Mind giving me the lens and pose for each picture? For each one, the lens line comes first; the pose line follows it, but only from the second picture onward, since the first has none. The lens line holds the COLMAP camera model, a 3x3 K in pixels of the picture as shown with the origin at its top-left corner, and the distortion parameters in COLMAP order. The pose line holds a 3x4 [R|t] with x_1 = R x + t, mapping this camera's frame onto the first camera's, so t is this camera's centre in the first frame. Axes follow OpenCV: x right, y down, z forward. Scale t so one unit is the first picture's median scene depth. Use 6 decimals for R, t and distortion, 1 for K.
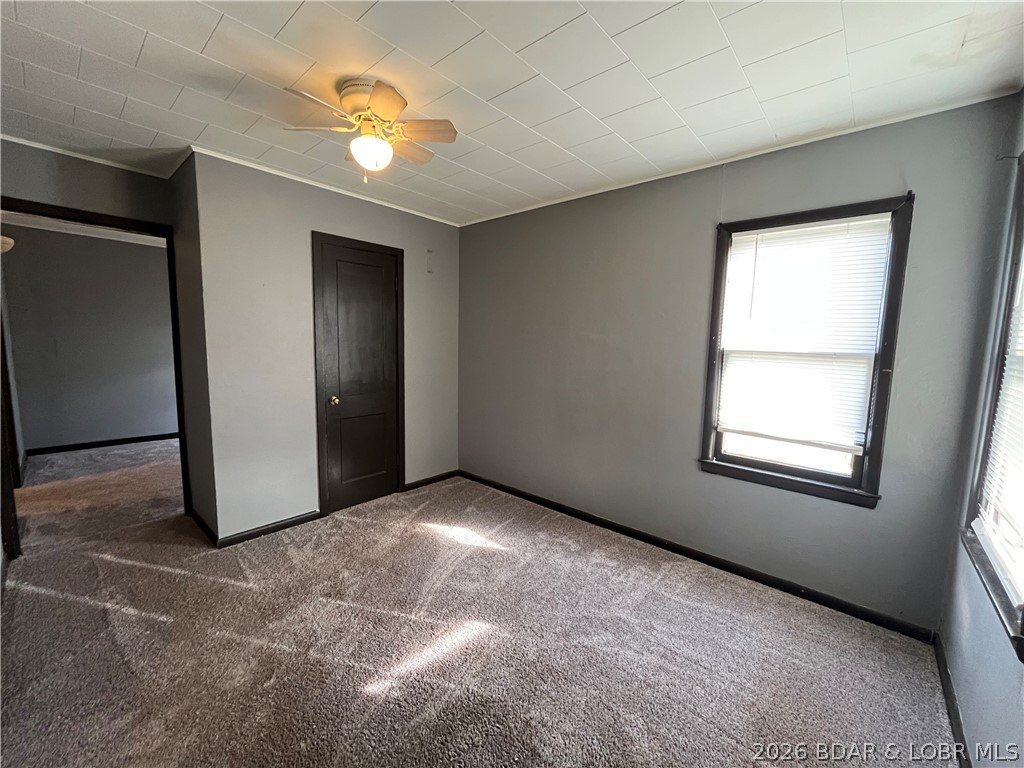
lens RADIAL K [[412.7, 0, 511.3], [0, 412.7, 385.5], [0, 0, 1]] dist [-0.002434, -0.000244]
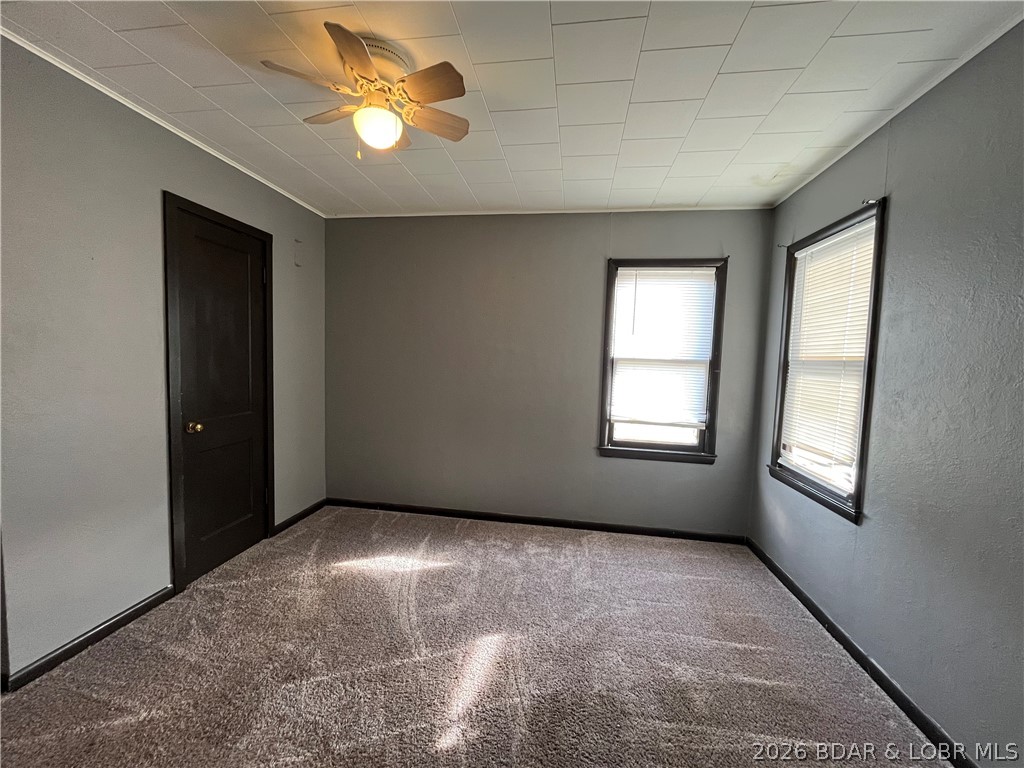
lens RADIAL K [[412.7, 0, 510.2], [0, 412.7, 385.6], [0, 0, 1]] dist [-0.002434, -0.000244]
pose [[0.841317, -0.034535, 0.539438, -0.431750], [0.048452, 0.998758, -0.011625, -0.001768], [-0.538366, 0.035917, 0.841945, 0.105947]]
